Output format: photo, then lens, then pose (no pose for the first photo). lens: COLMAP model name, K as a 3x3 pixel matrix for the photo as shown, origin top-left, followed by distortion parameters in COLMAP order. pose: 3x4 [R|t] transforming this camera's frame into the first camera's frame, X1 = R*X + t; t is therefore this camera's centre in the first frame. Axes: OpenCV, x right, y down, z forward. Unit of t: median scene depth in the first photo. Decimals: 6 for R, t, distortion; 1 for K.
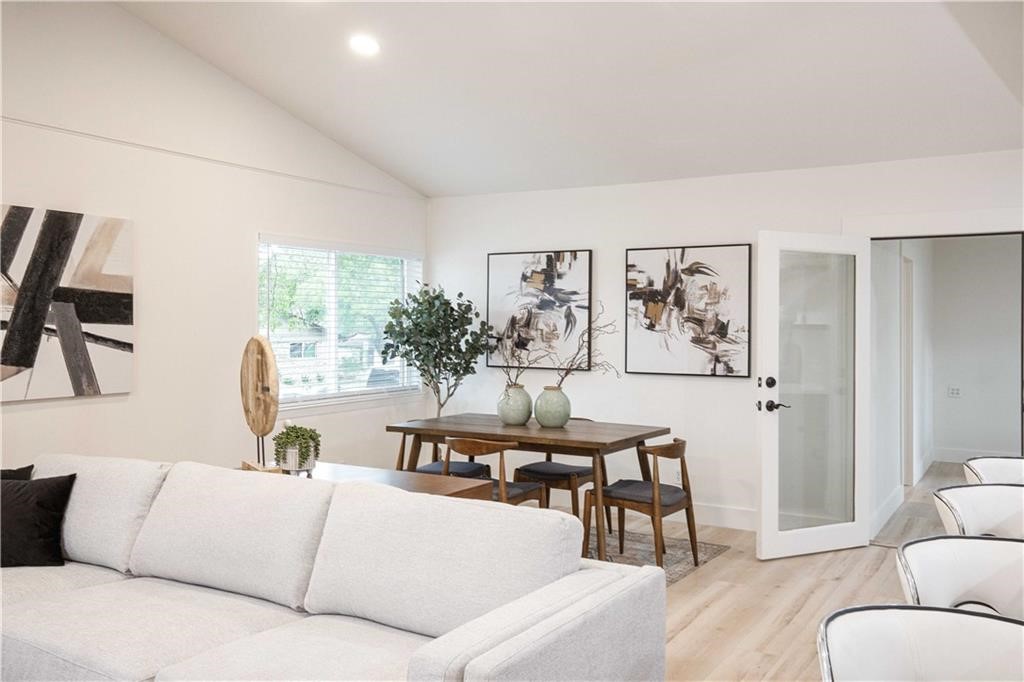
lens RADIAL K [[890.0, 0, 513.1], [0, 890.0, 322.5], [0, 0, 1]] dist [0.059768, 0.001919]
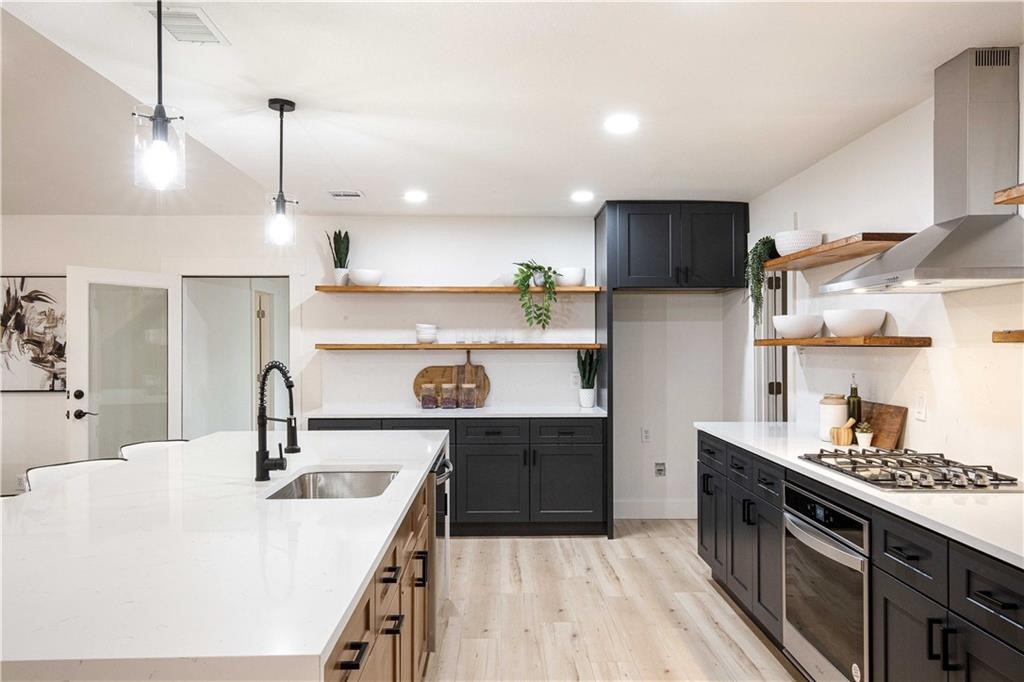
lens RADIAL K [[783.9, 0, 512.0], [0, 783.9, 341.0], [0, 0, 1]] dist [0.010874, 0.001642]
pose [[0.848038, -0.003677, 0.529923, 0.190940], [0.005536, 0.999983, -0.001920, 0.001232], [-0.529907, 0.004562, 0.848044, -0.158261]]
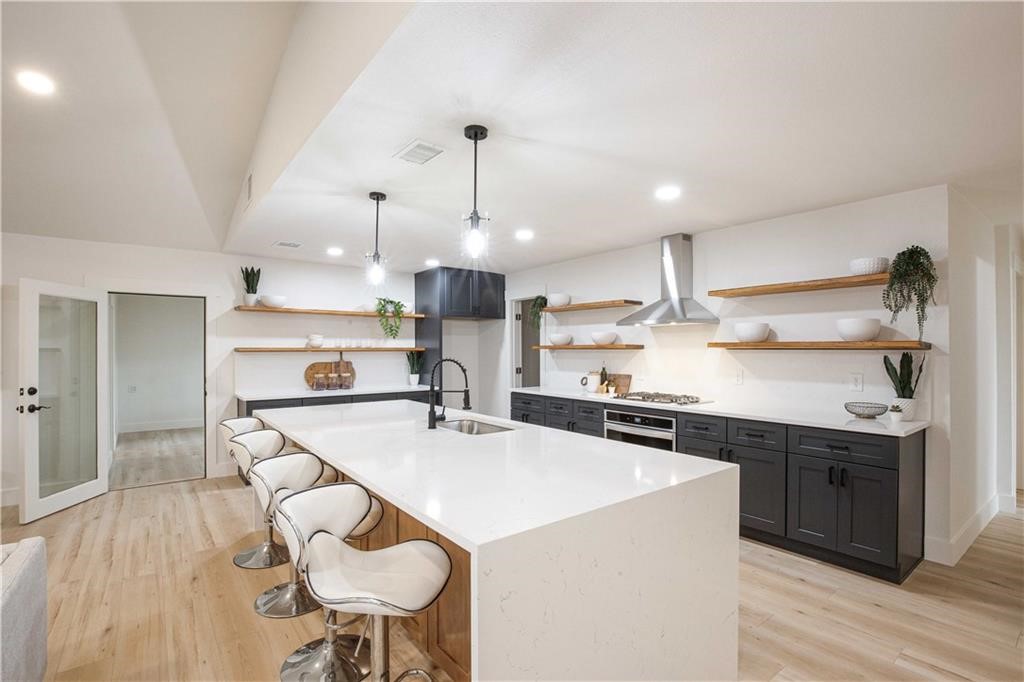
lens RADIAL K [[482.0, 0, 512.9], [0, 482.0, 346.3], [0, 0, 1]] dist [-0.026443, 0.000051]
pose [[0.369181, -0.000488, 0.929358, -0.087561], [0.002617, 0.999996, -0.000514, 0.001067], [-0.929354, 0.002622, 0.369181, 0.053039]]
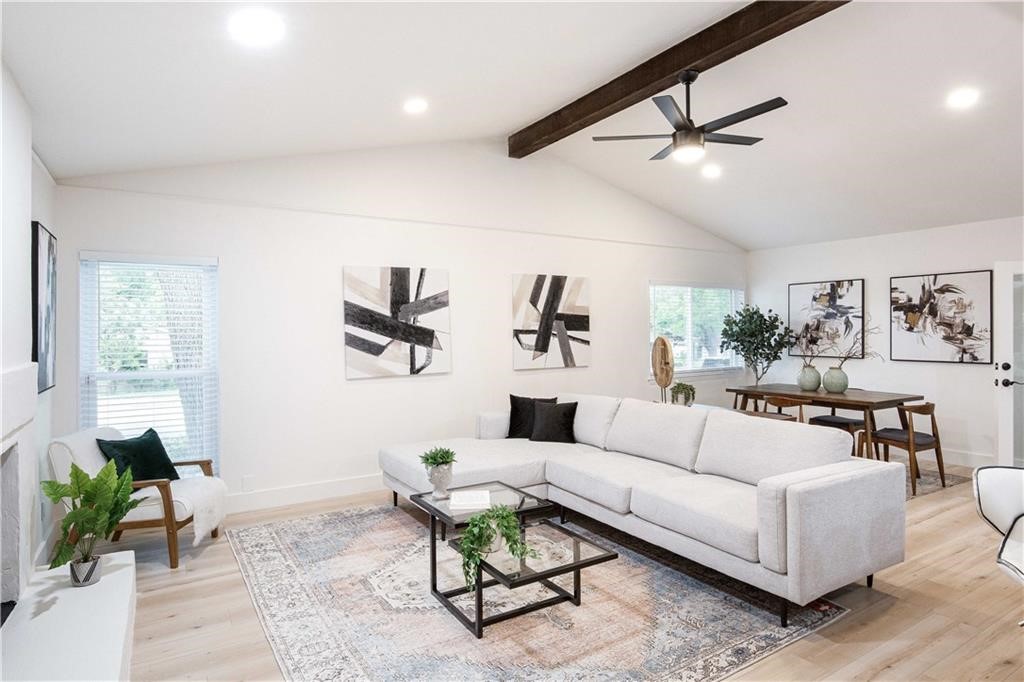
lens RADIAL K [[570.7, 0, 513.1], [0, 570.7, 332.1], [0, 0, 1]] dist [-0.020399, 0.000525]
pose [[0.889279, -0.010164, -0.457252, -0.003593], [0.012246, 0.999924, 0.001589, 0.000222], [0.457201, -0.007012, 0.889336, -0.144529]]
